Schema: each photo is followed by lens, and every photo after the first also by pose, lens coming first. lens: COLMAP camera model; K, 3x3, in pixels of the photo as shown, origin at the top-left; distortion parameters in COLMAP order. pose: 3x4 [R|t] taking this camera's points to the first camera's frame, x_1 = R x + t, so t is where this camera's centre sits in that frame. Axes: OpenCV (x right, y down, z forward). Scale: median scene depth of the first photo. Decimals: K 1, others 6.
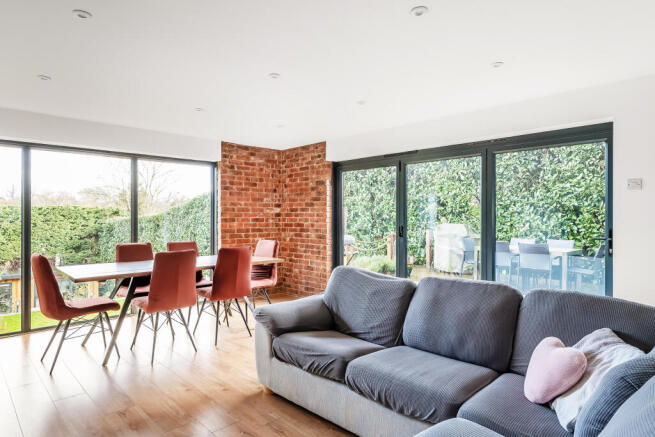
lens RADIAL K [[382.9, 0, 332.4], [0, 382.9, 209.1], [0, 0, 1]] dist [-0.001685, -0.000840]
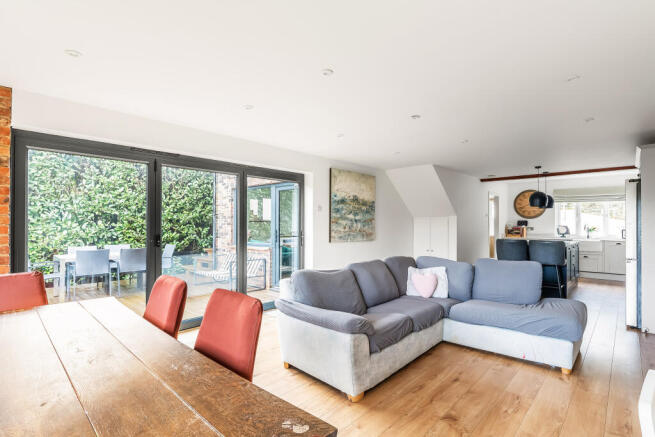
lens RADIAL K [[323.7, 0, 327.1], [0, 323.7, 222.9], [0, 0, 1]] dist [-0.004284, 0.001383]
pose [[-0.033177, 0.006251, 0.999430, -0.363946], [-0.020192, 0.999772, -0.006923, 0.010520], [-0.999245, -0.020410, -0.033043, 0.404300]]
